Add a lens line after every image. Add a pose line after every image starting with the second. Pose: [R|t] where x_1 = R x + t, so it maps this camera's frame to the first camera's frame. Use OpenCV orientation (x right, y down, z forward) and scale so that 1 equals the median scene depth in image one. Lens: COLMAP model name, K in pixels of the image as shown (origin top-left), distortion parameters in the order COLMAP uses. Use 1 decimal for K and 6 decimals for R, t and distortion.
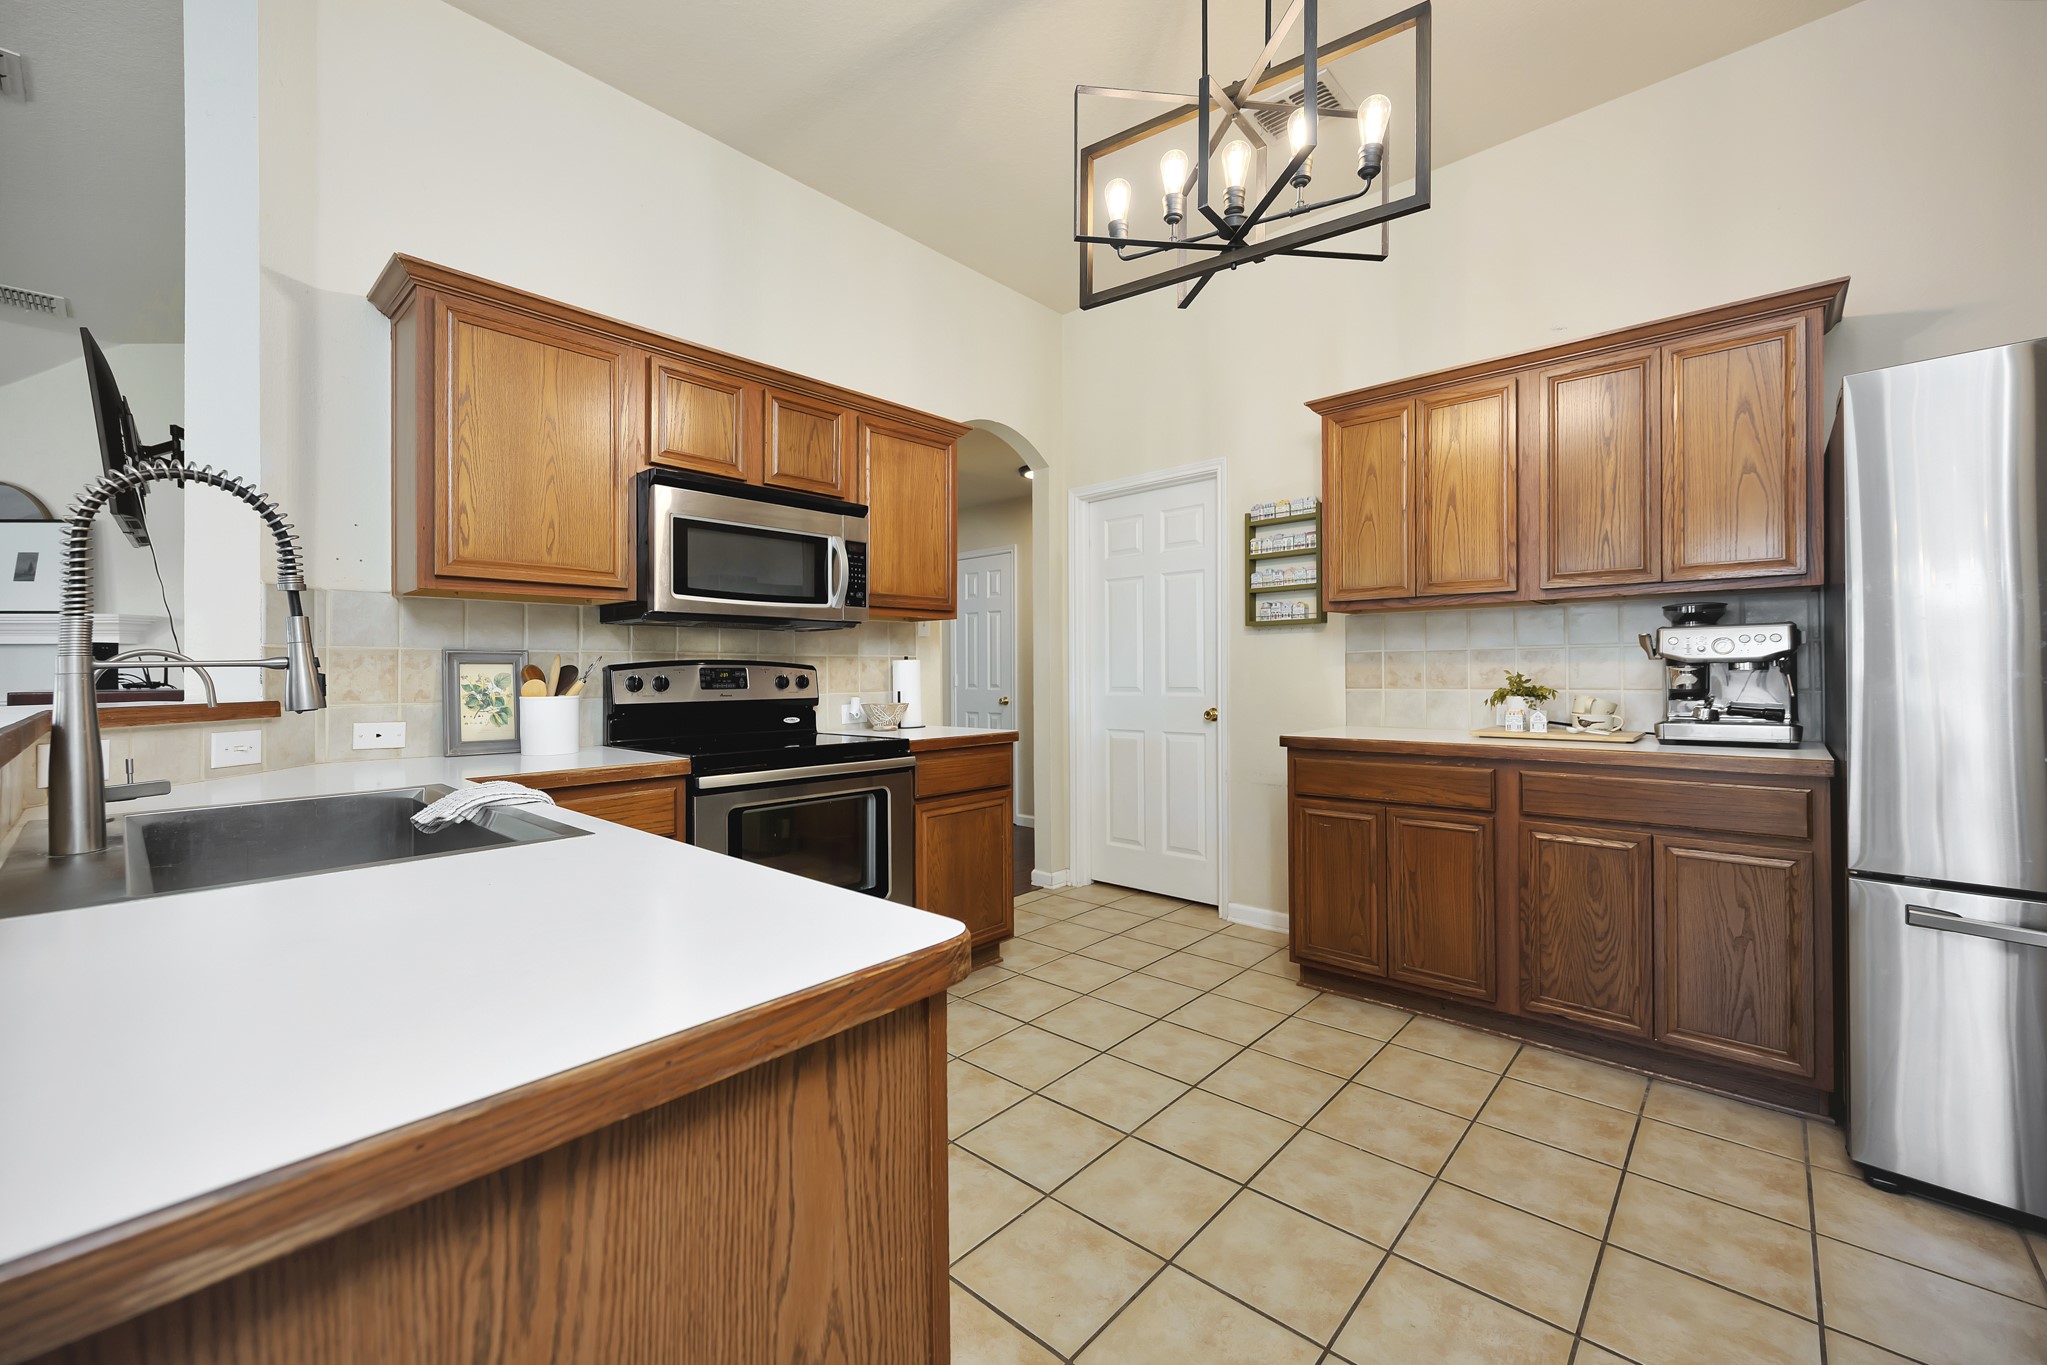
lens RADIAL K [[814.6, 0, 994.4], [0, 814.6, 658.9], [0, 0, 1]] dist [0.009794, 0.000118]
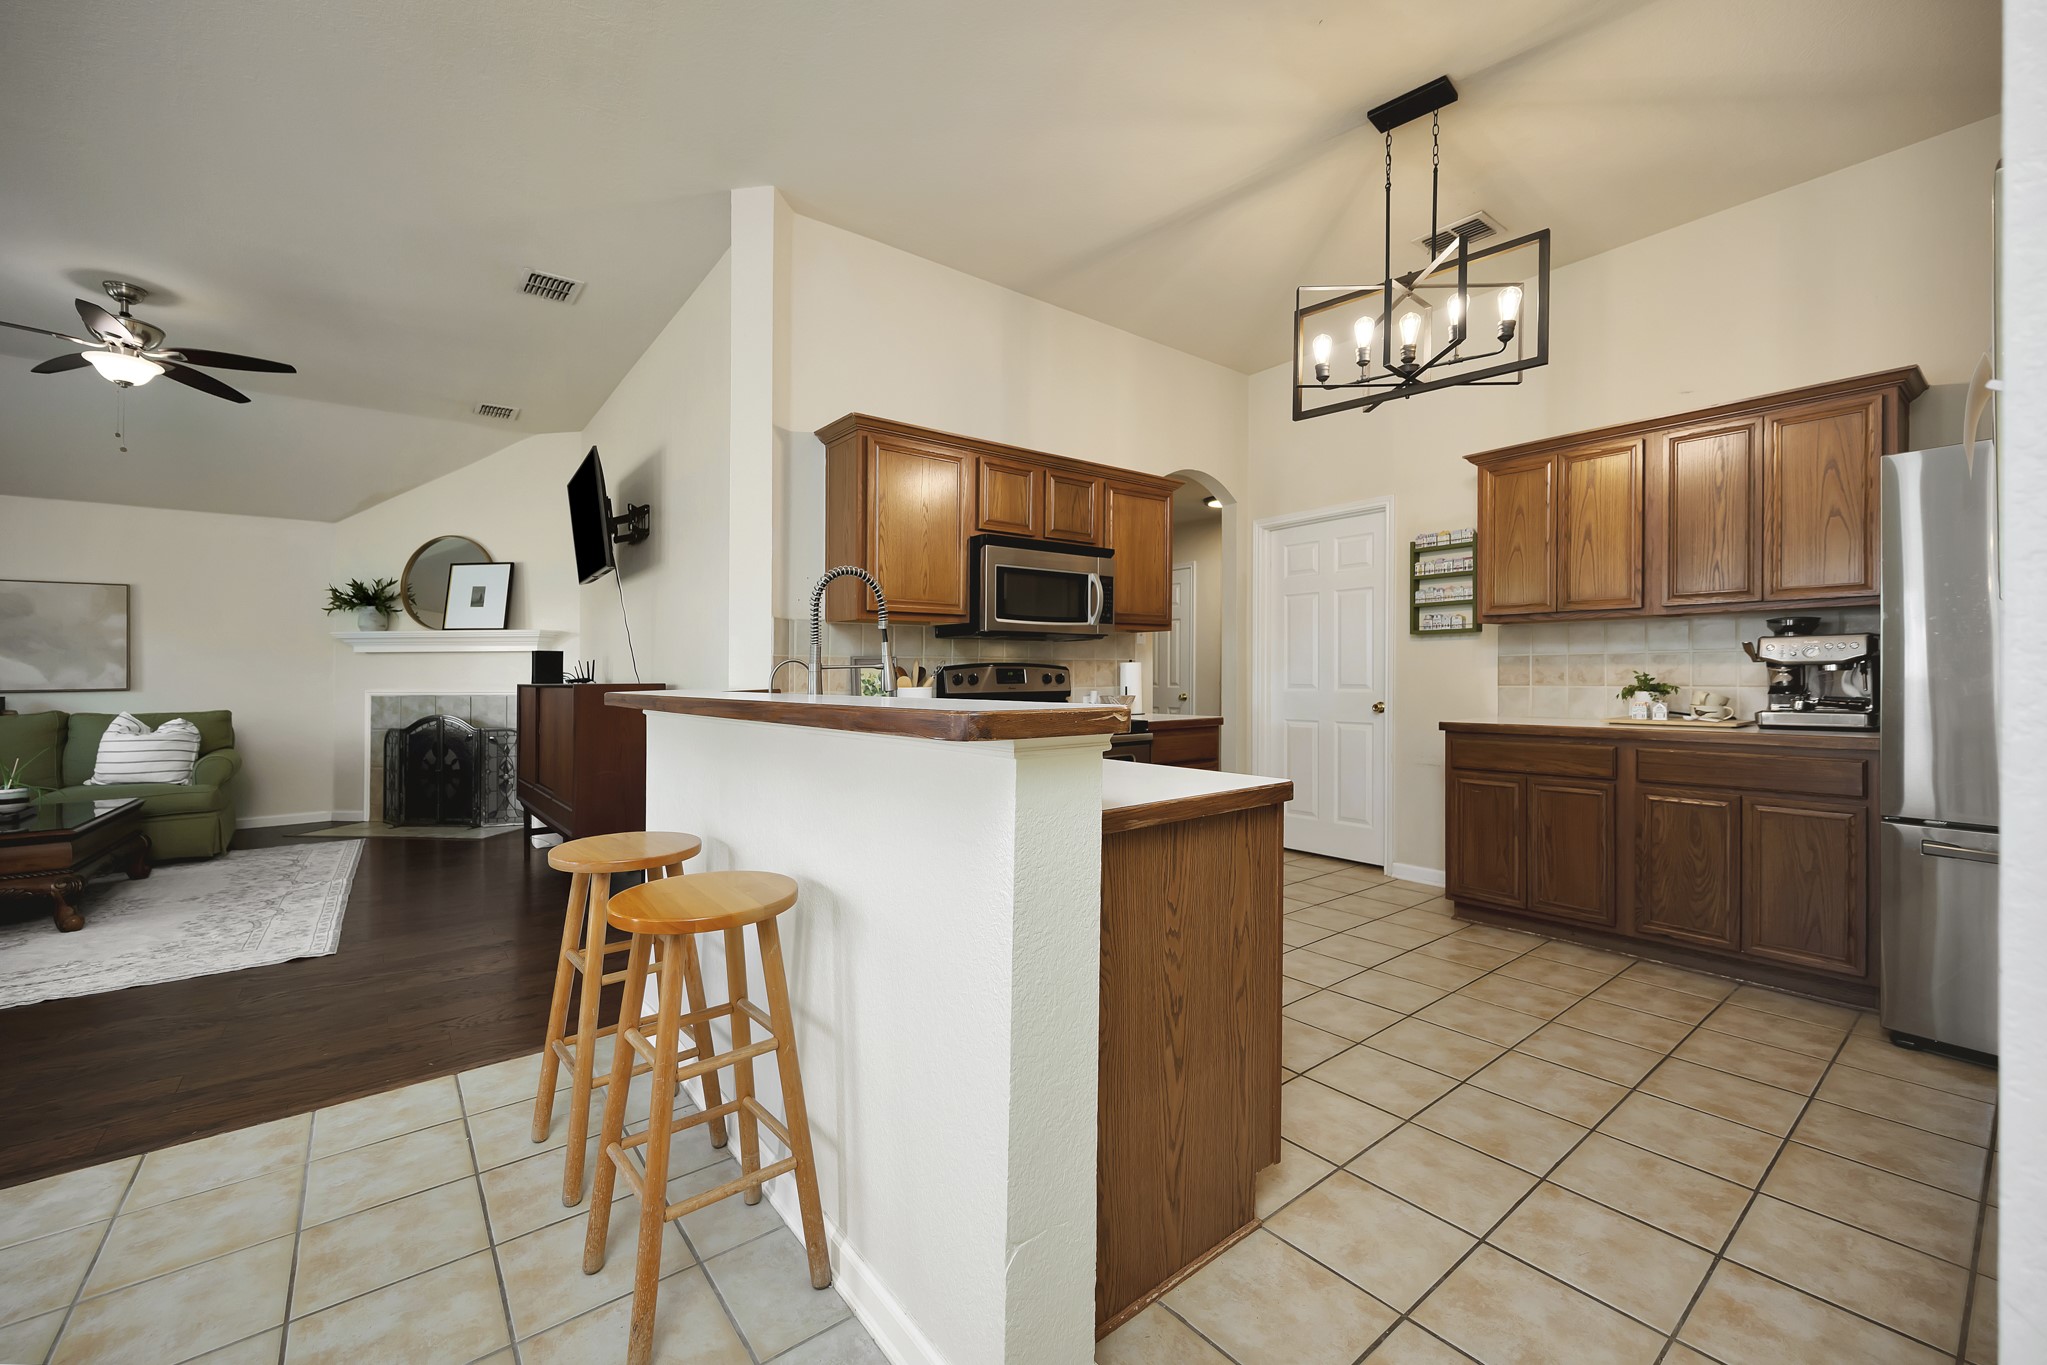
lens RADIAL K [[804.7, 0, 999.9], [0, 804.7, 676.9], [0, 0, 1]] dist [0.000738, 0.000364]
pose [[0.986308, 0.001884, -0.164900, -0.138237], [0.001718, 0.999763, 0.021698, -0.005434], [0.164902, -0.021684, 0.986072, -0.406672]]
